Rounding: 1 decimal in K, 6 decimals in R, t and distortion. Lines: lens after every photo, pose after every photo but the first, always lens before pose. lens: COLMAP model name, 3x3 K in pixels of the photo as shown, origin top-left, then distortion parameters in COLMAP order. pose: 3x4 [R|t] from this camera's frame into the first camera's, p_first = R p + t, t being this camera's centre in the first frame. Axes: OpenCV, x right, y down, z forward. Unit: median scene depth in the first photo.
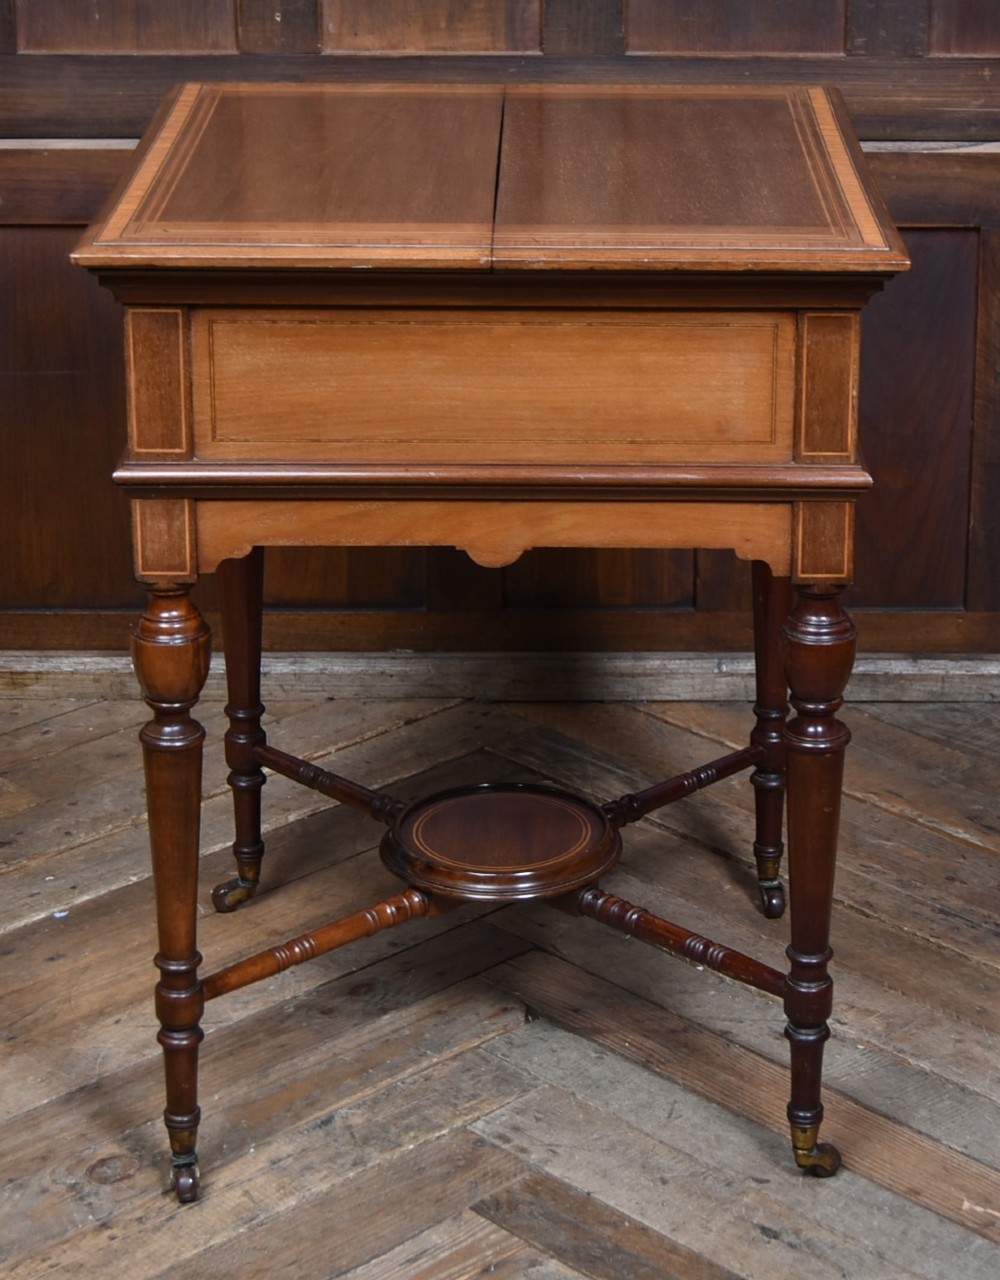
lens RADIAL K [[4039.2, 0, 673.2], [0, 4039.2, 671.9], [0, 0, 1]] dist [0.006740, 0.000000]
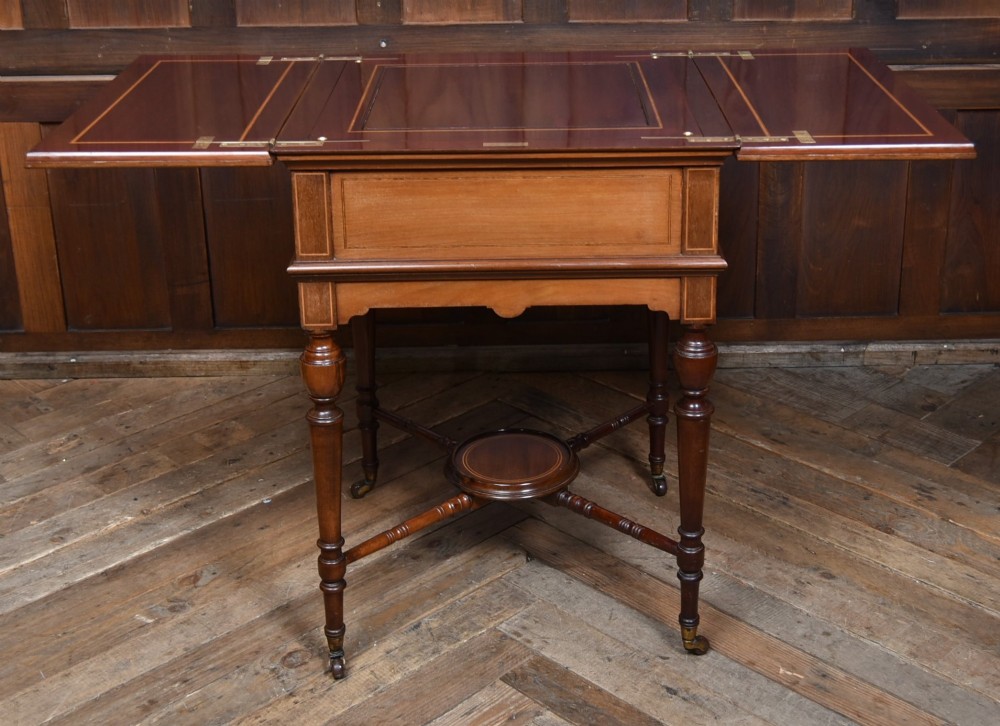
lens RADIAL K [[1814.8, 0, 590.8], [0, 1814.8, 298.7], [0, 0, 1]] dist [-0.006214, 0.000000]
pose [[0.999721, -0.017749, 0.015574, -0.019490], [0.017785, 0.999839, -0.002203, -0.029072], [-0.015533, 0.002479, 0.999876, 0.203364]]
